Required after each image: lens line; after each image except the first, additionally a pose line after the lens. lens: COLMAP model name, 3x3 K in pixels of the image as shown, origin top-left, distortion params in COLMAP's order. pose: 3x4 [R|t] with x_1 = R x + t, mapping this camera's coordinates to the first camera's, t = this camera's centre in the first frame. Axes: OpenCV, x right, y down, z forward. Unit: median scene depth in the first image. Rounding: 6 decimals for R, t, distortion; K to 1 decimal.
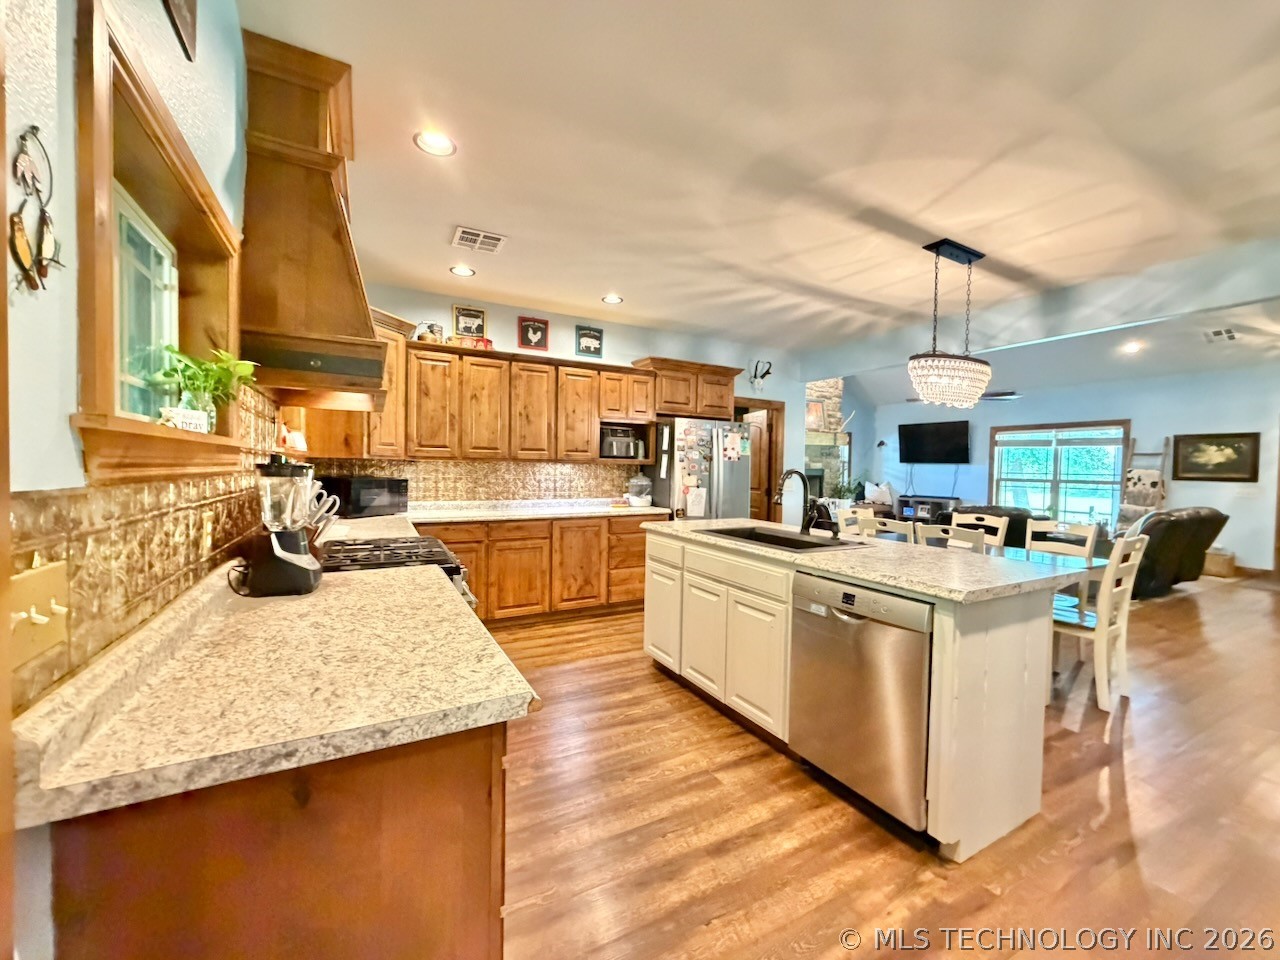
lens RADIAL K [[508.7, 0, 636.7], [0, 508.7, 480.1], [0, 0, 1]] dist [0.000243, -0.000258]
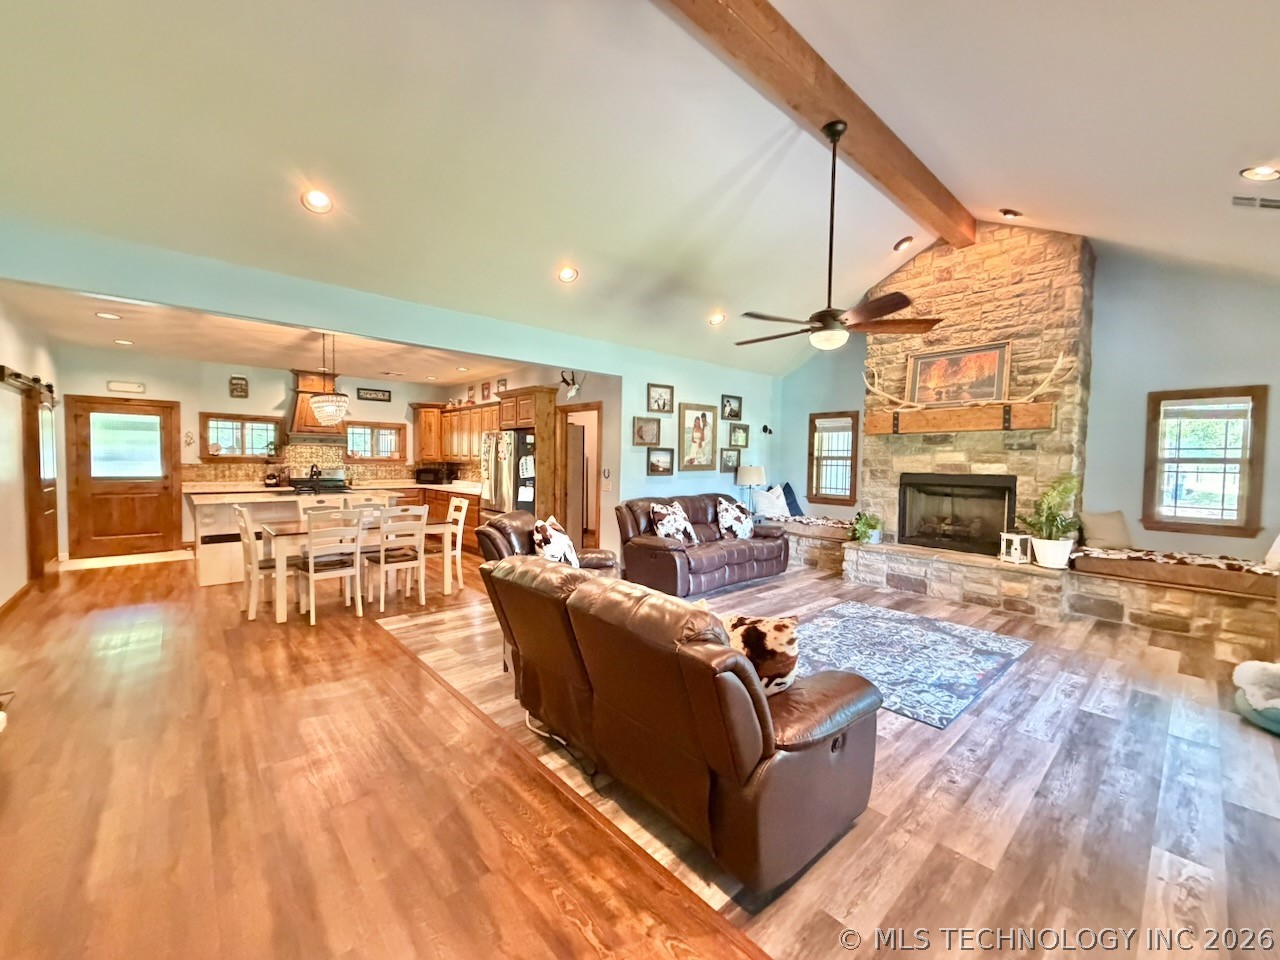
lens RADIAL K [[508.7, 0, 636.7], [0, 508.7, 480.1], [0, 0, 1]] dist [0.000243, -0.000258]
pose [[0.238174, 0.026050, -0.970873, 1.767065], [-0.037763, 0.999133, 0.017544, -0.026920], [0.970488, 0.032485, 0.238951, 1.154318]]
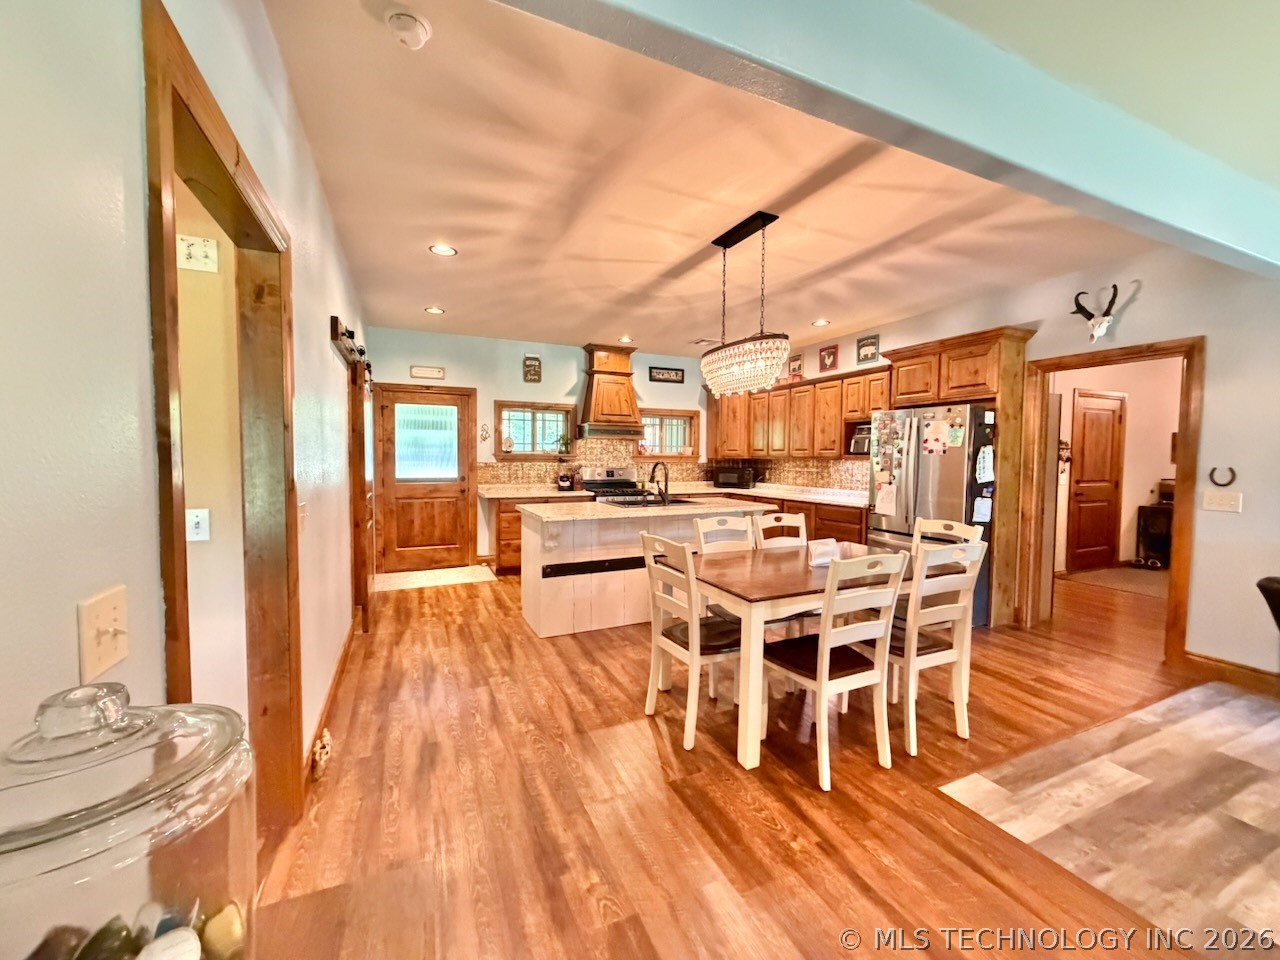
lens RADIAL K [[508.7, 0, 636.7], [0, 508.7, 480.1], [0, 0, 1]] dist [0.000243, -0.000258]
pose [[-0.070194, 0.028350, -0.997130, 1.171774], [-0.035239, 0.998902, 0.030881, -0.005773], [0.996911, 0.037306, -0.069118, 0.651271]]
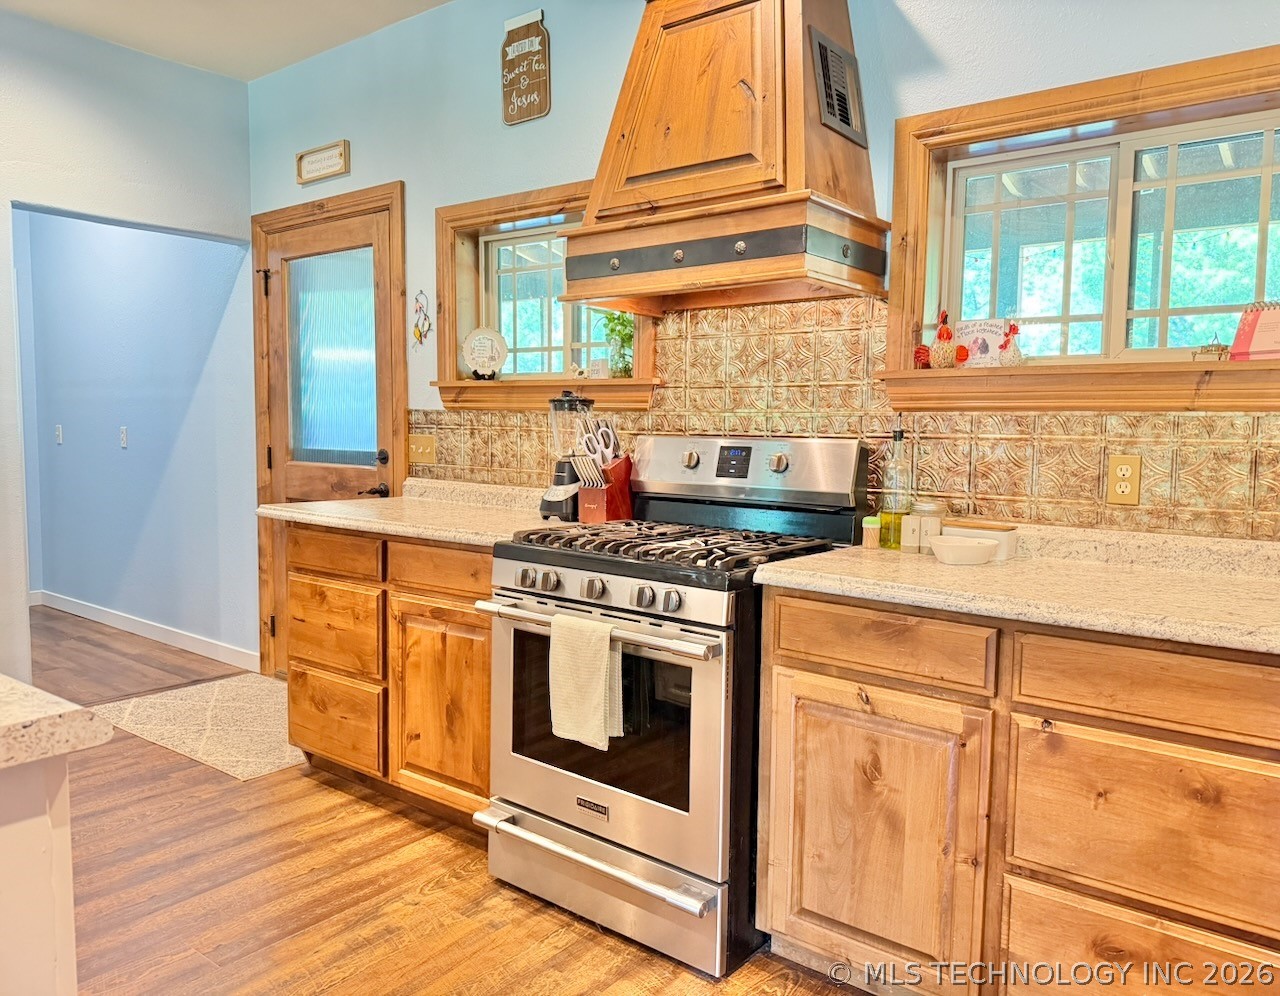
lens RADIAL K [[958.1, 0, 640.0], [0, 958.1, 498.0], [0, 0, 1]] dist [0.002170, 0.000500]
pose [[-0.916994, 0.005613, -0.398861, -0.008698], [-0.038190, 0.994073, 0.101789, -0.012382], [0.397069, 0.108573, -0.911344, 0.992933]]
